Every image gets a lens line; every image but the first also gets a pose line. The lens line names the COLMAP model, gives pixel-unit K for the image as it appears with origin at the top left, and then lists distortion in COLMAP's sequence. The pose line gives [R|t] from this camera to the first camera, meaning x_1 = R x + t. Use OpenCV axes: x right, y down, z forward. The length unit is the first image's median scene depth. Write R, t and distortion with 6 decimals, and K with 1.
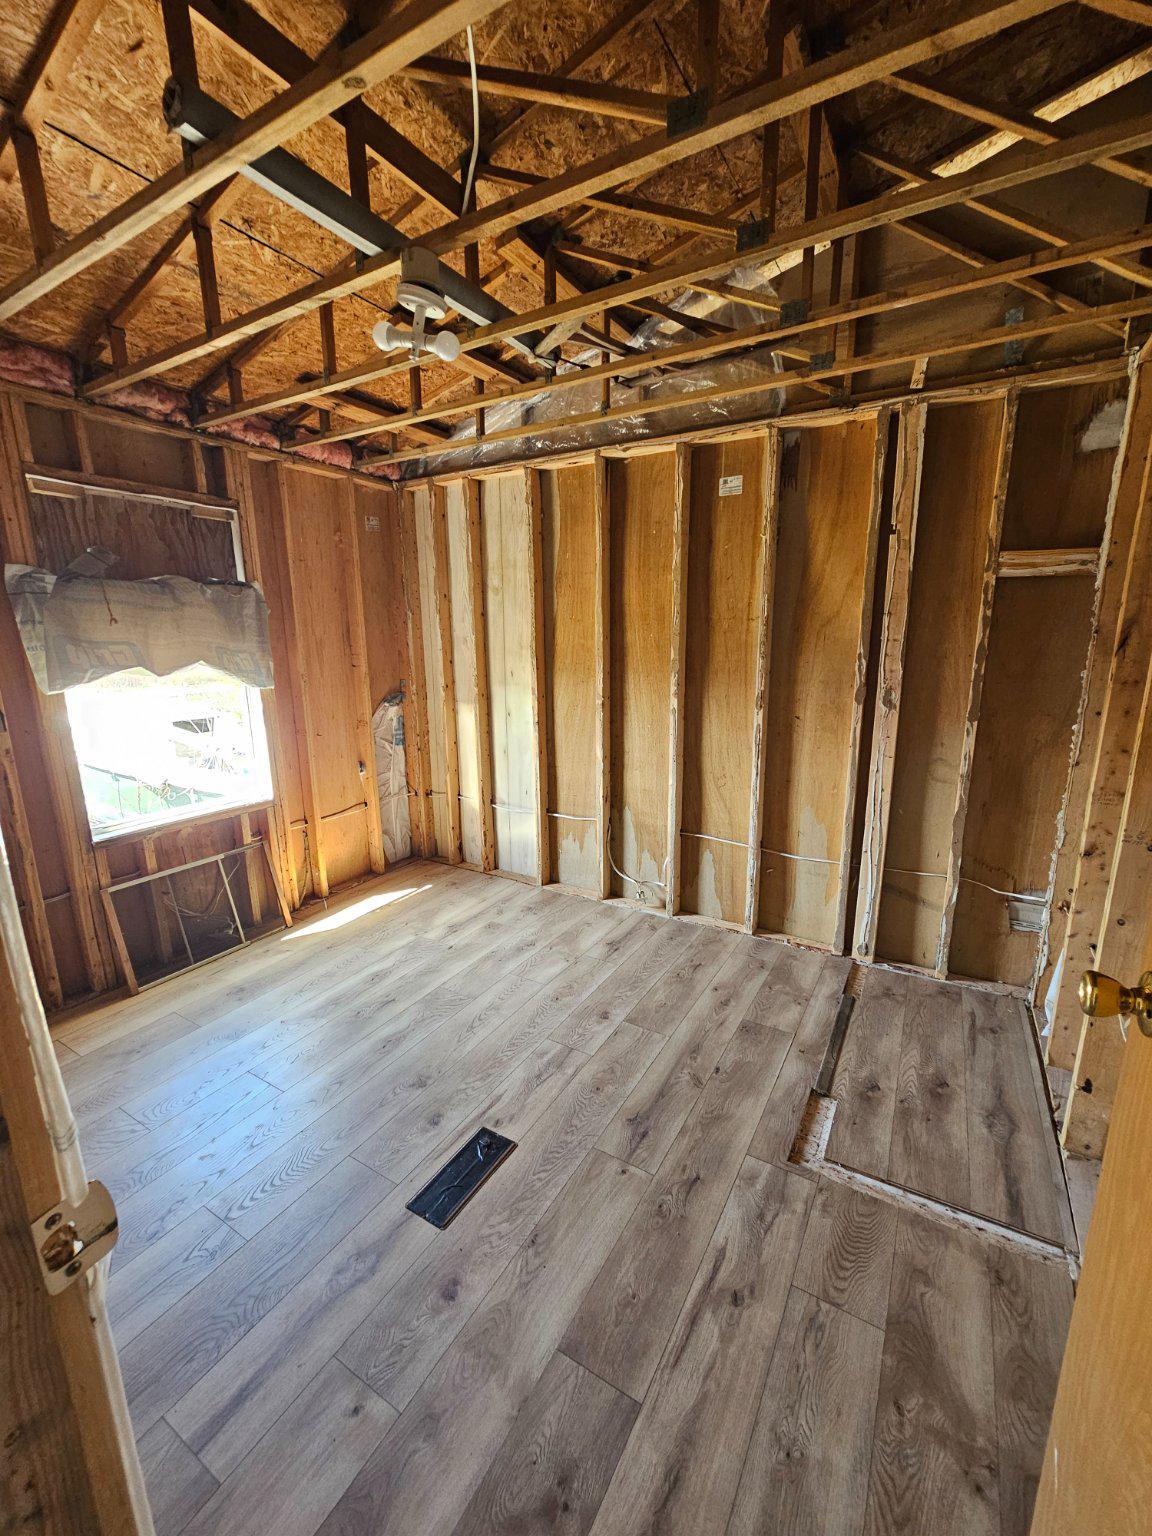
lens RADIAL K [[624.2, 0, 577.9], [0, 624.2, 770.7], [0, 0, 1]] dist [-0.000709, 0.000122]
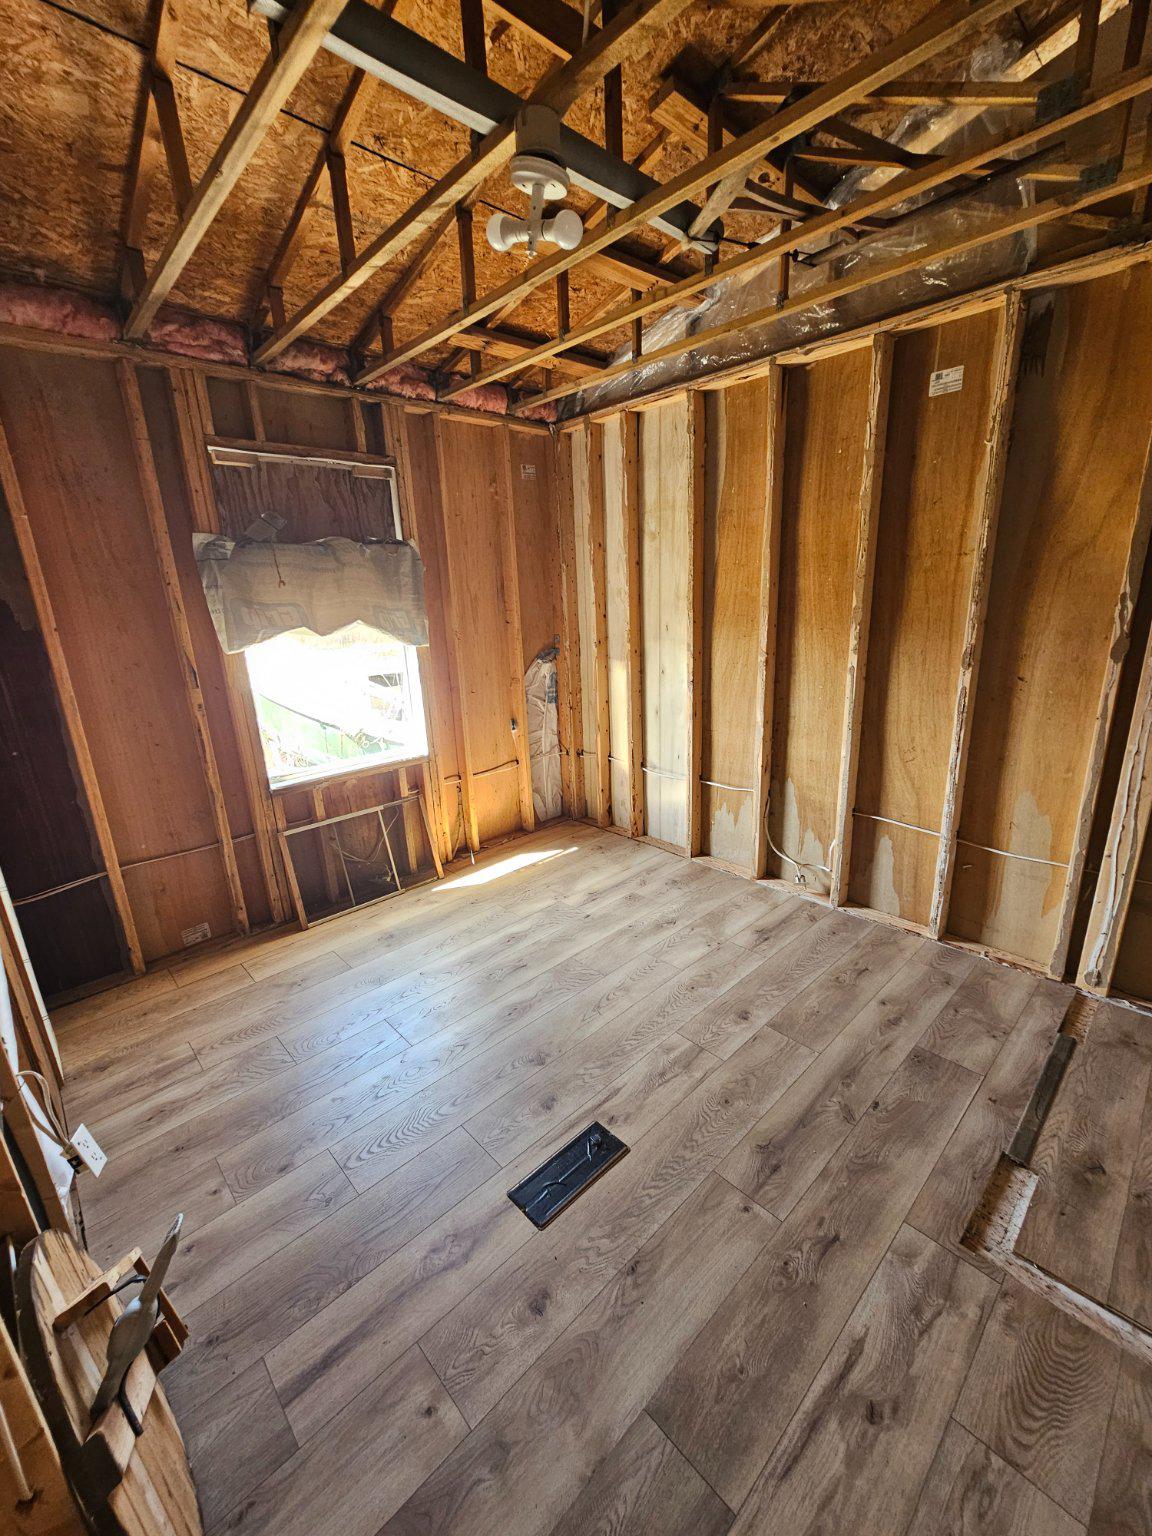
lens RADIAL K [[624.2, 0, 577.9], [0, 624.2, 770.7], [0, 0, 1]] dist [-0.000709, 0.000122]
pose [[0.961986, 0.046109, -0.269177, 0.037280], [-0.026689, 0.996799, 0.075369, -0.016594], [0.271790, -0.065320, 0.960137, 0.099970]]
